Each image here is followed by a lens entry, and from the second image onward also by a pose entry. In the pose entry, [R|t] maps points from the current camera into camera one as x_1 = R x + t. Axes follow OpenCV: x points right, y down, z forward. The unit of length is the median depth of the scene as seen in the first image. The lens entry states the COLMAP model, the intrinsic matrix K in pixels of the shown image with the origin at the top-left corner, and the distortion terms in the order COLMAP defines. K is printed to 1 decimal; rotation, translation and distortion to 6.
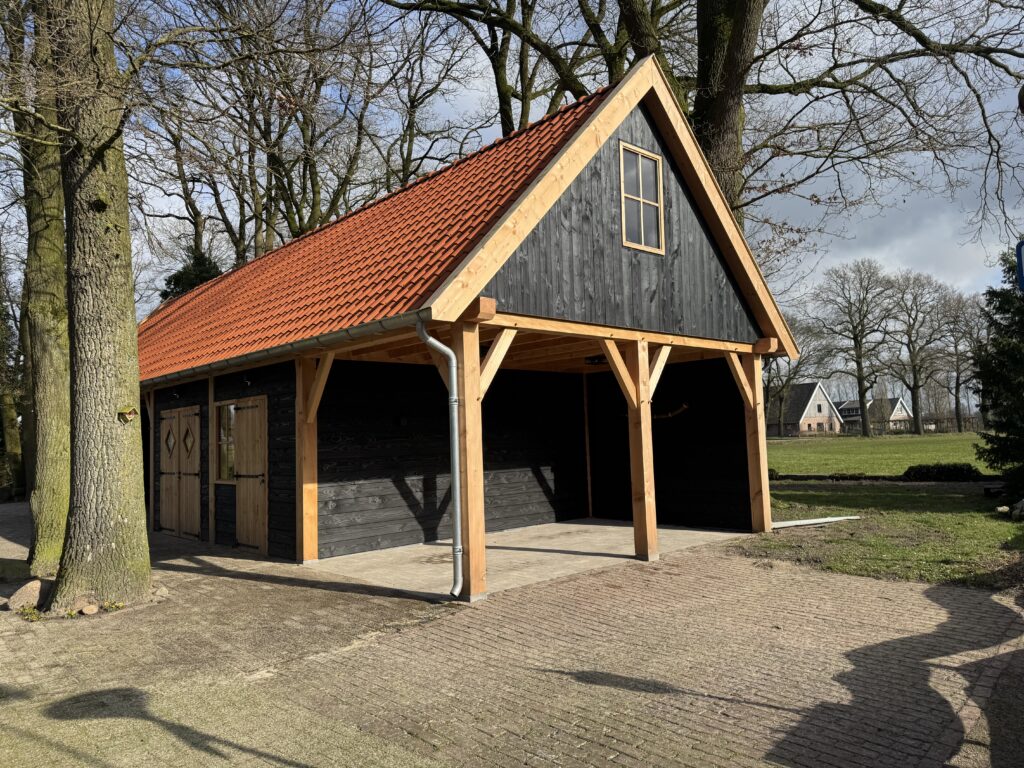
lens RADIAL K [[711.9, 0, 507.7], [0, 711.9, 390.4], [0, 0, 1]] dist [0.098089, -0.145738]
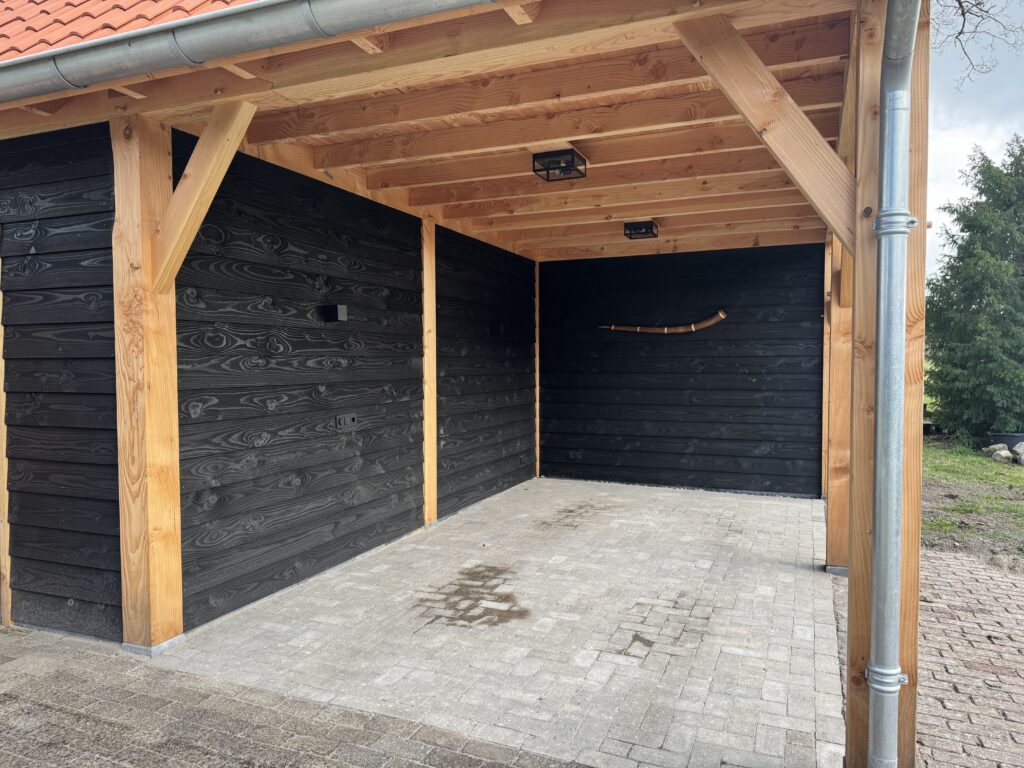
lens RADIAL K [[719.9, 0, 511.9], [0, 719.9, 386.7], [0, 0, 1]] dist [0.122847, -0.164709]
pose [[0.907686, 0.013290, 0.419440, -0.286483], [-0.054171, 0.994847, 0.085707, 0.053412], [-0.416139, -0.100517, 0.903728, 0.598870]]
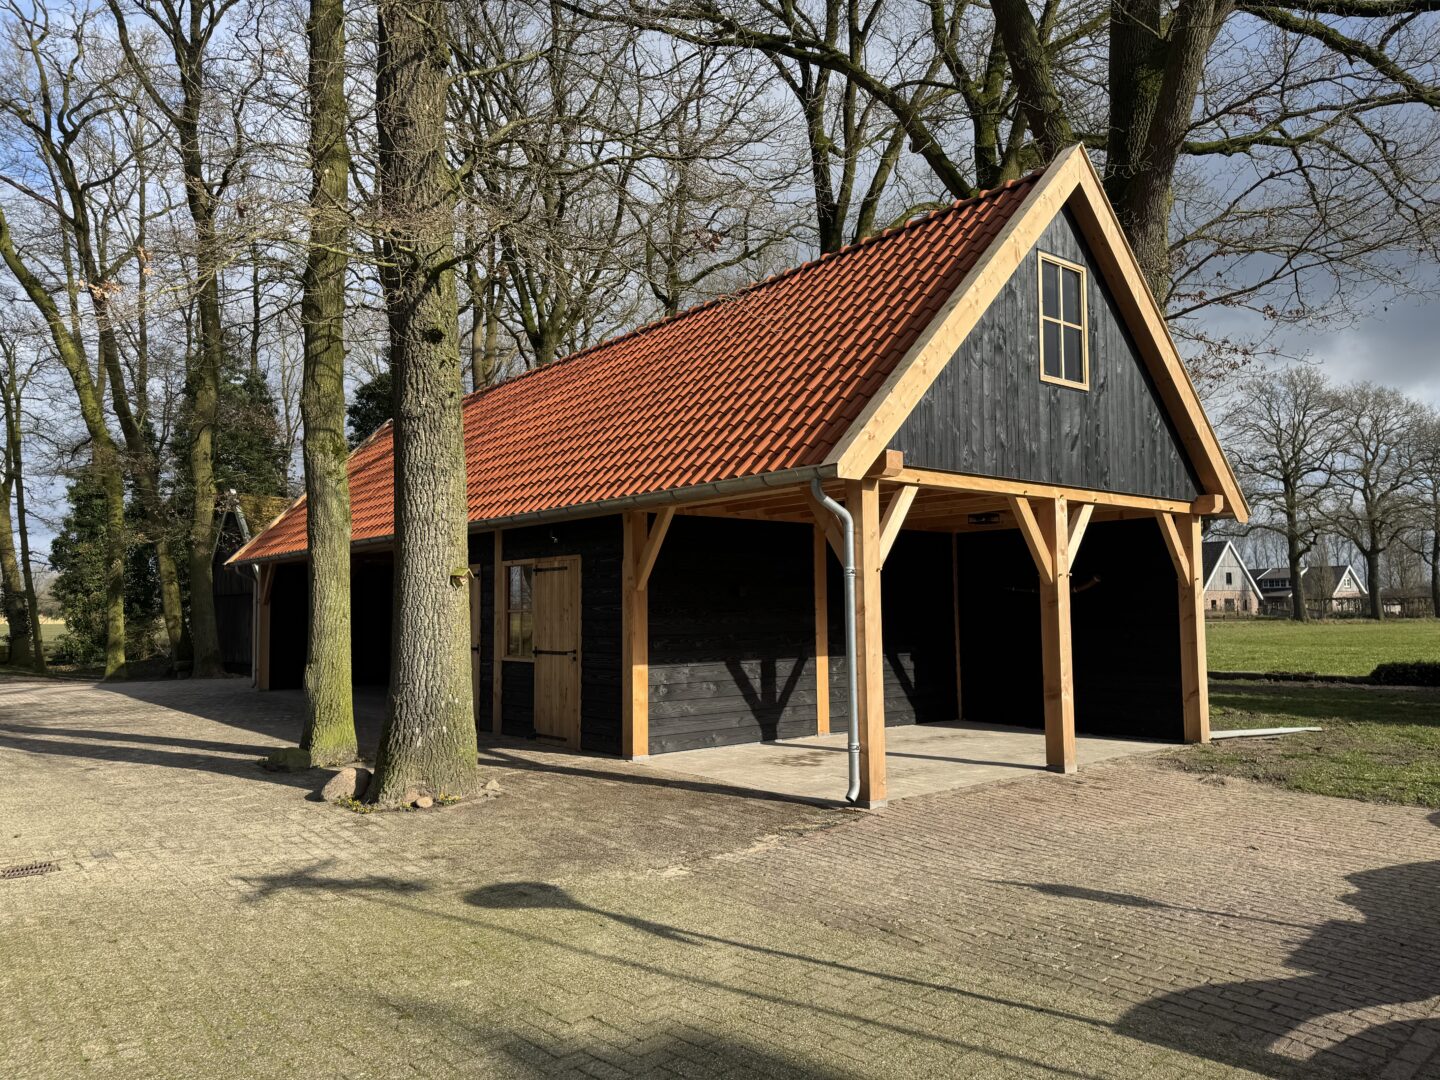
lens RADIAL K [[993.0, 0, 721.8], [0, 993.0, 547.6], [0, 0, 1]] dist [0.040880, -0.049901]
pose [[0.997801, 0.020067, -0.063167, -0.118287], [-0.019807, 0.999793, 0.004739, -0.012468], [0.063249, -0.003478, 0.997992, -0.138359]]
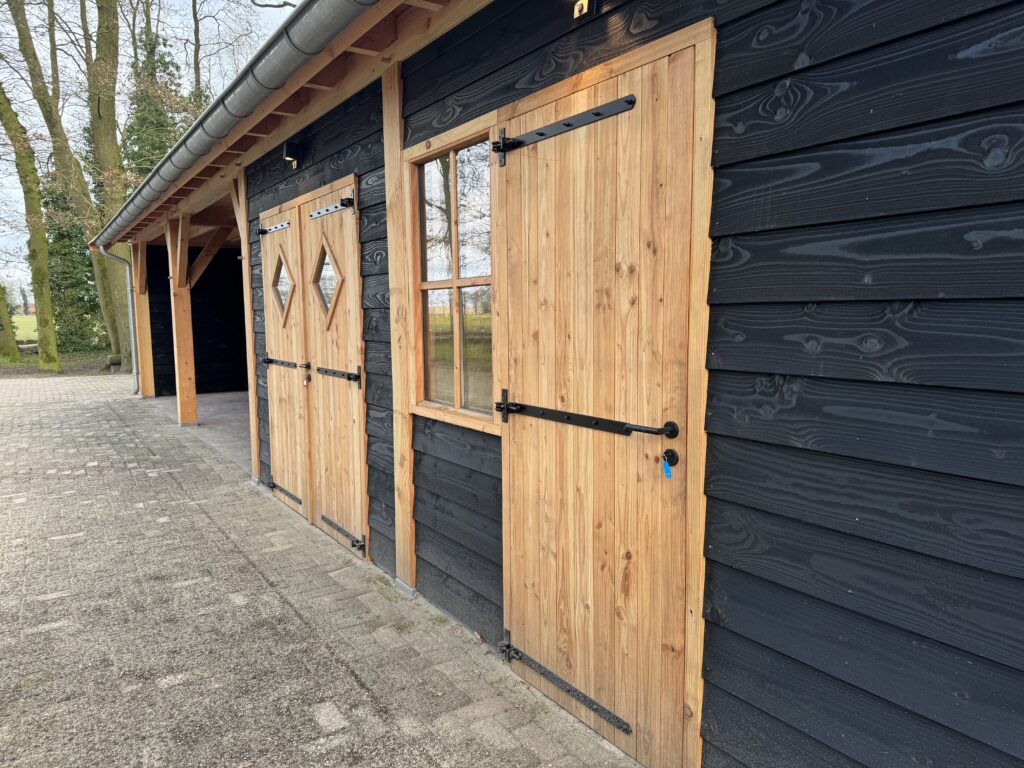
lens RADIAL K [[719.9, 0, 511.9], [0, 719.9, 386.7], [0, 0, 1]] dist [0.122847, -0.164709]
pose [[0.987243, 0.040714, -0.153928, -0.405237], [-0.013160, 0.984311, 0.175948, 0.077887], [0.158677, -0.171678, 0.972290, 0.902113]]
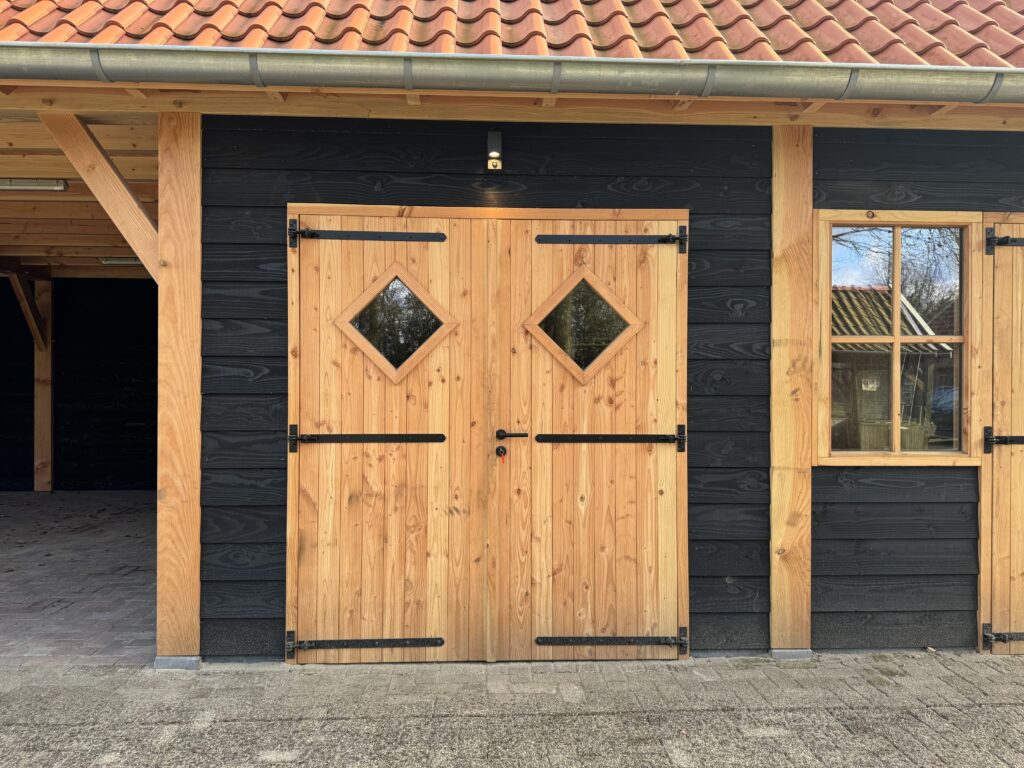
lens RADIAL K [[706.2, 0, 513.3], [0, 706.2, 389.4], [0, 0, 1]] dist [0.040880, -0.049901]
pose [[0.642190, 0.032814, 0.765843, -0.942343], [-0.076782, 0.996812, 0.021674, 0.127389], [-0.762691, -0.072722, 0.642662, 1.165789]]
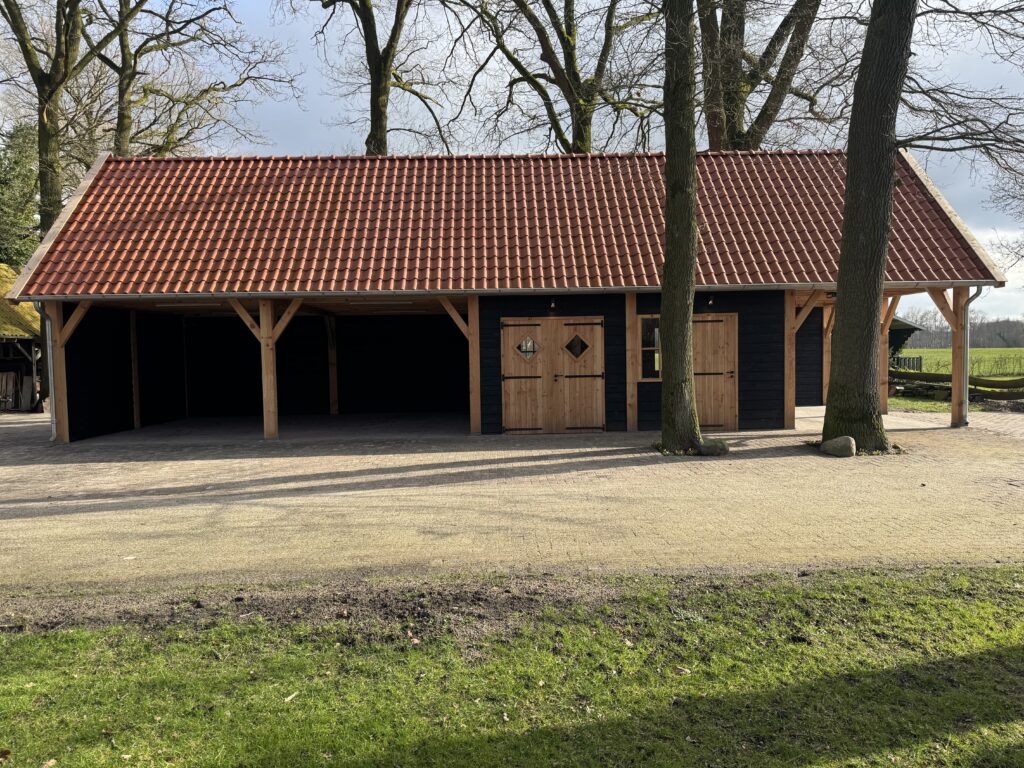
lens RADIAL K [[719.9, 0, 511.9], [0, 719.9, 386.7], [0, 0, 1]] dist [0.122847, -0.164709]
pose [[0.651847, -0.008257, 0.758306, -1.880164], [-0.054774, 0.996816, 0.057938, 0.100638], [-0.756370, -0.079302, 0.649320, 0.486180]]
